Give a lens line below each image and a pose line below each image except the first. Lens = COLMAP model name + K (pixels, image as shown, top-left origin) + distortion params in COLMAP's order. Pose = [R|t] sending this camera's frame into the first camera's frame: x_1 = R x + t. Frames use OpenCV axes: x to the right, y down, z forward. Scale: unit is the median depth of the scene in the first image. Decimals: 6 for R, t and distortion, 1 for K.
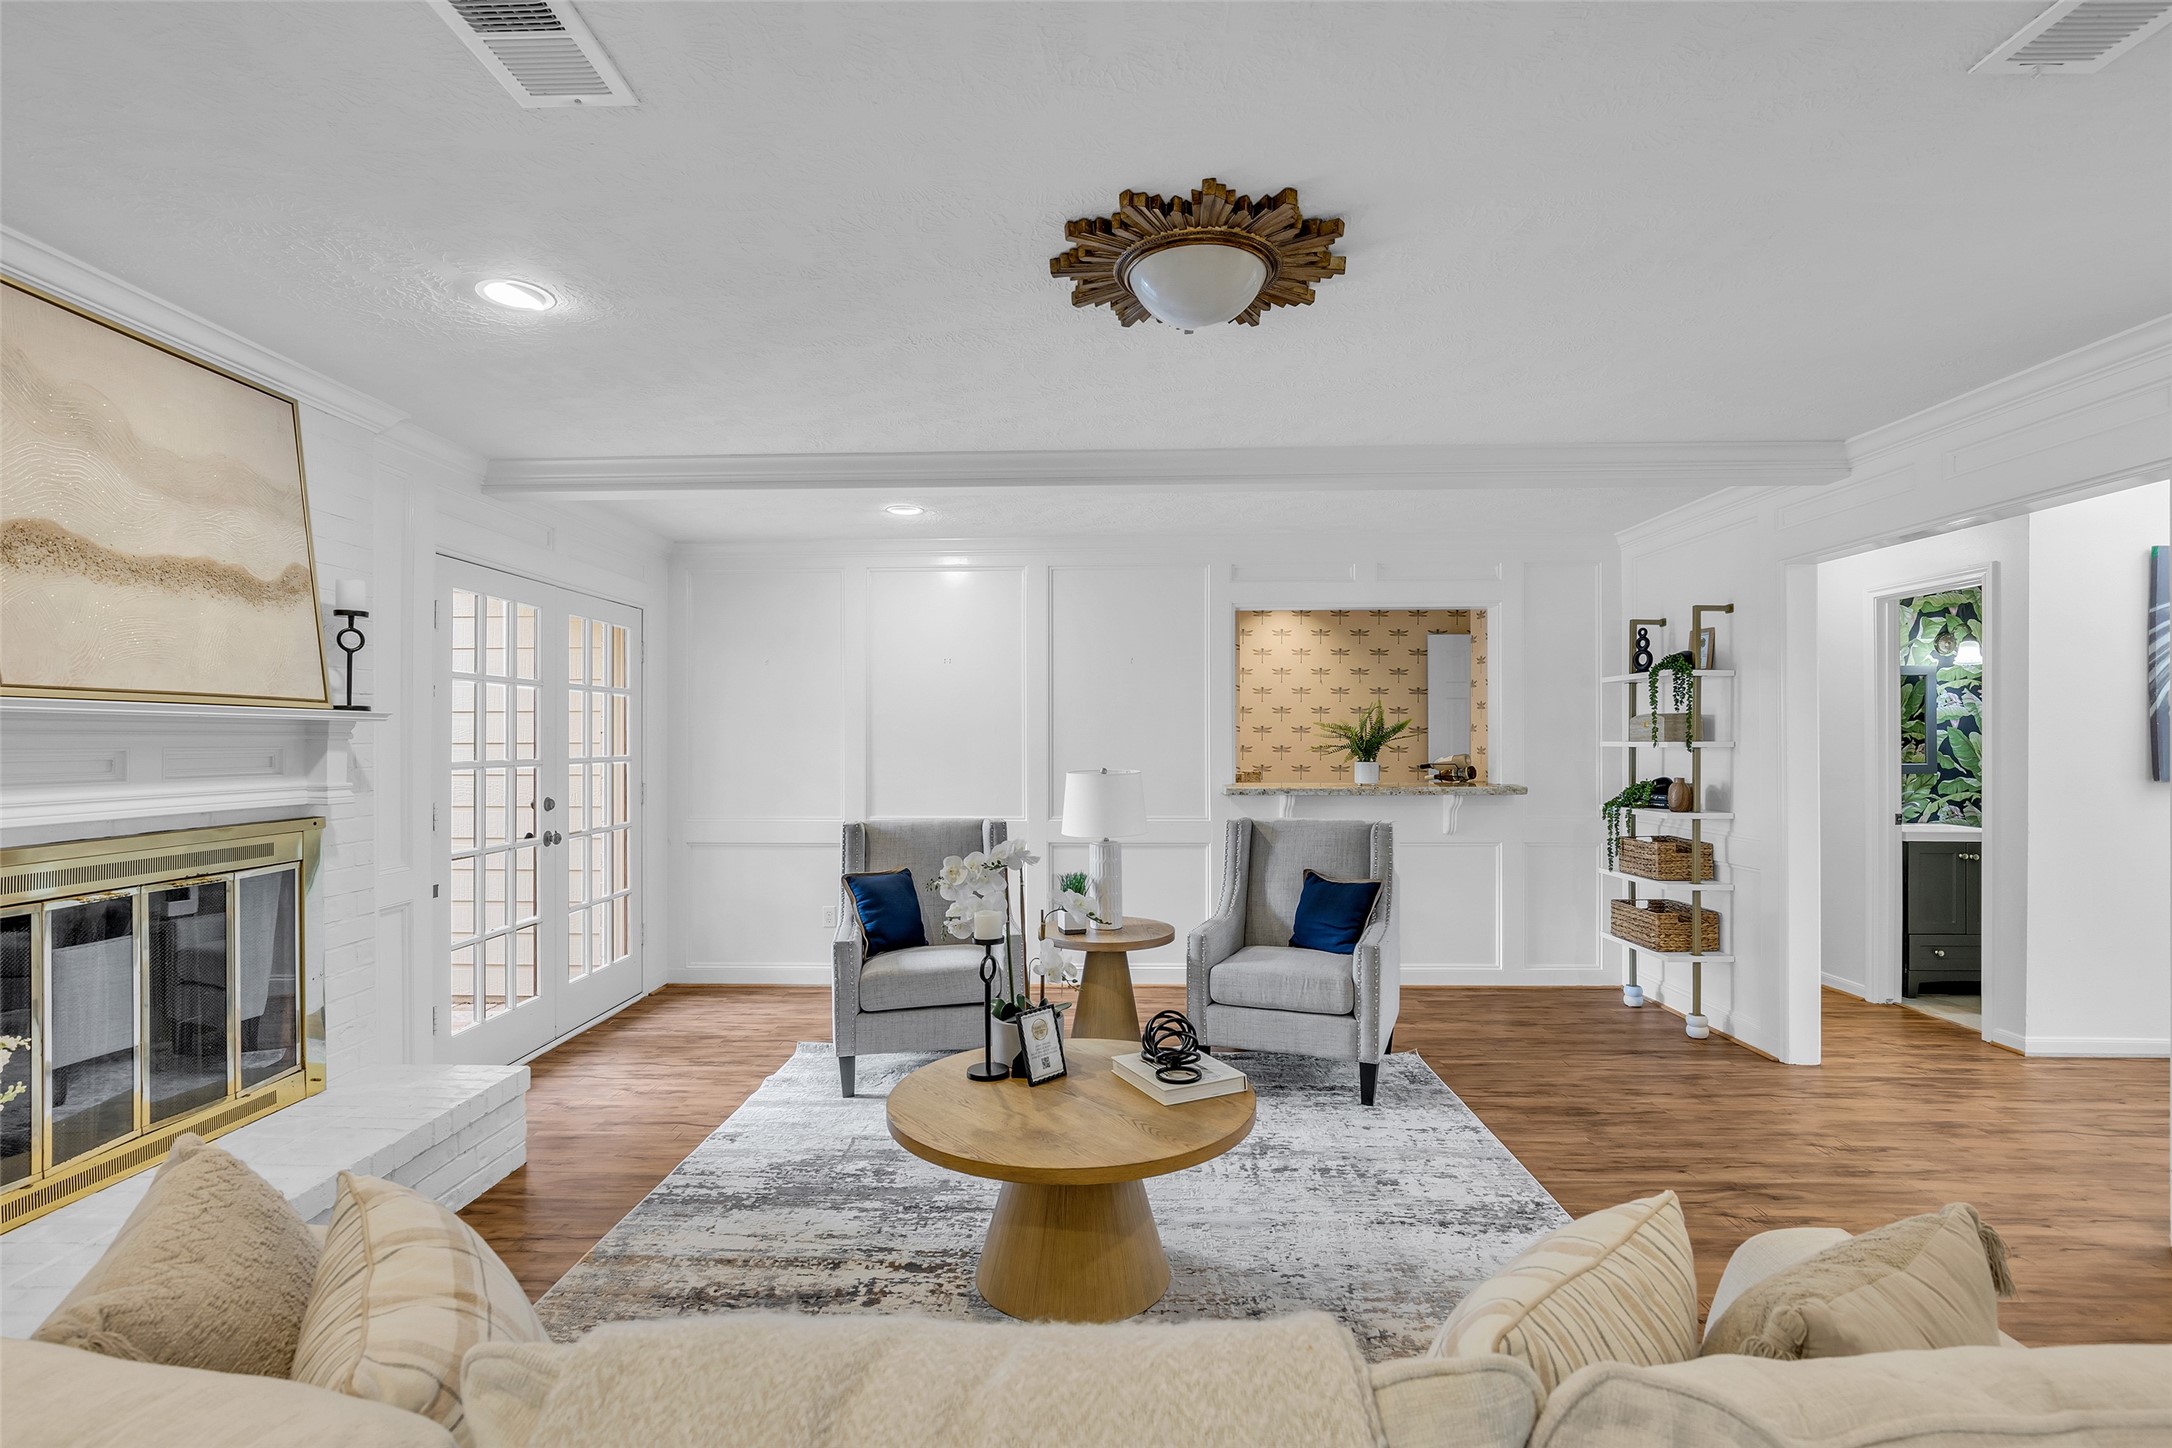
lens RADIAL K [[1002.2, 0, 1081.0], [0, 1002.2, 727.2], [0, 0, 1]] dist [-0.009204, -0.000179]
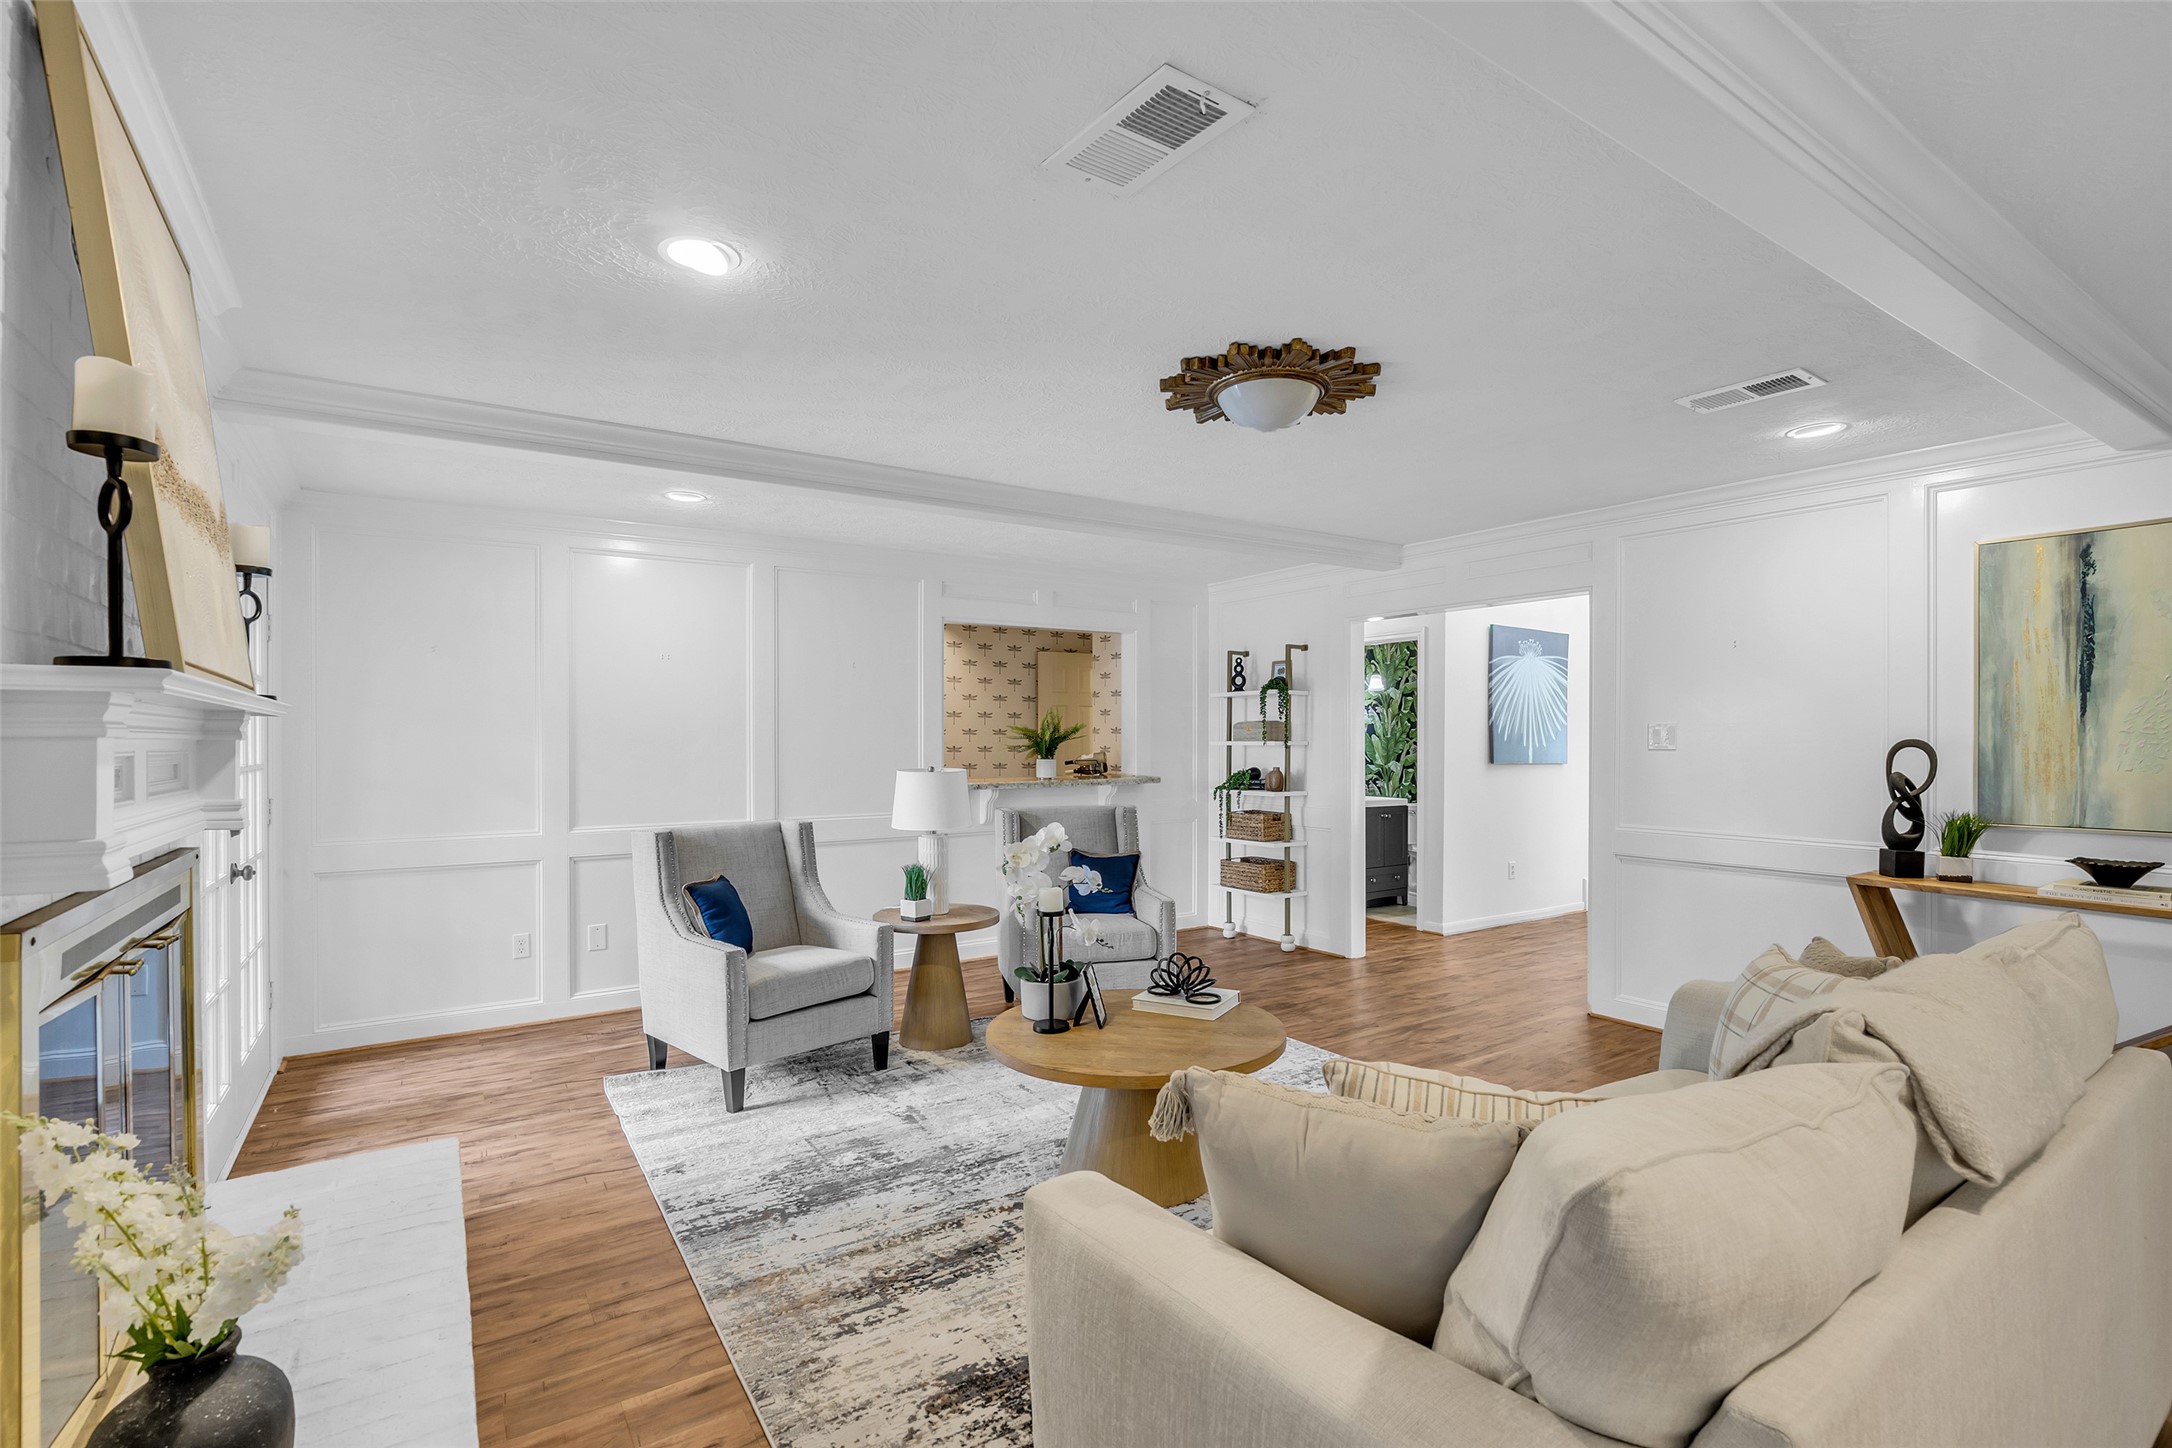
lens RADIAL K [[989.6, 0, 1090.8], [0, 989.6, 738.5], [0, 0, 1]] dist [-0.009756, -0.000187]
pose [[0.814298, -0.000179, 0.580447, -0.422408], [-0.004892, 0.999962, 0.007170, 0.001868], [-0.580426, -0.008678, 0.814267, 0.027422]]
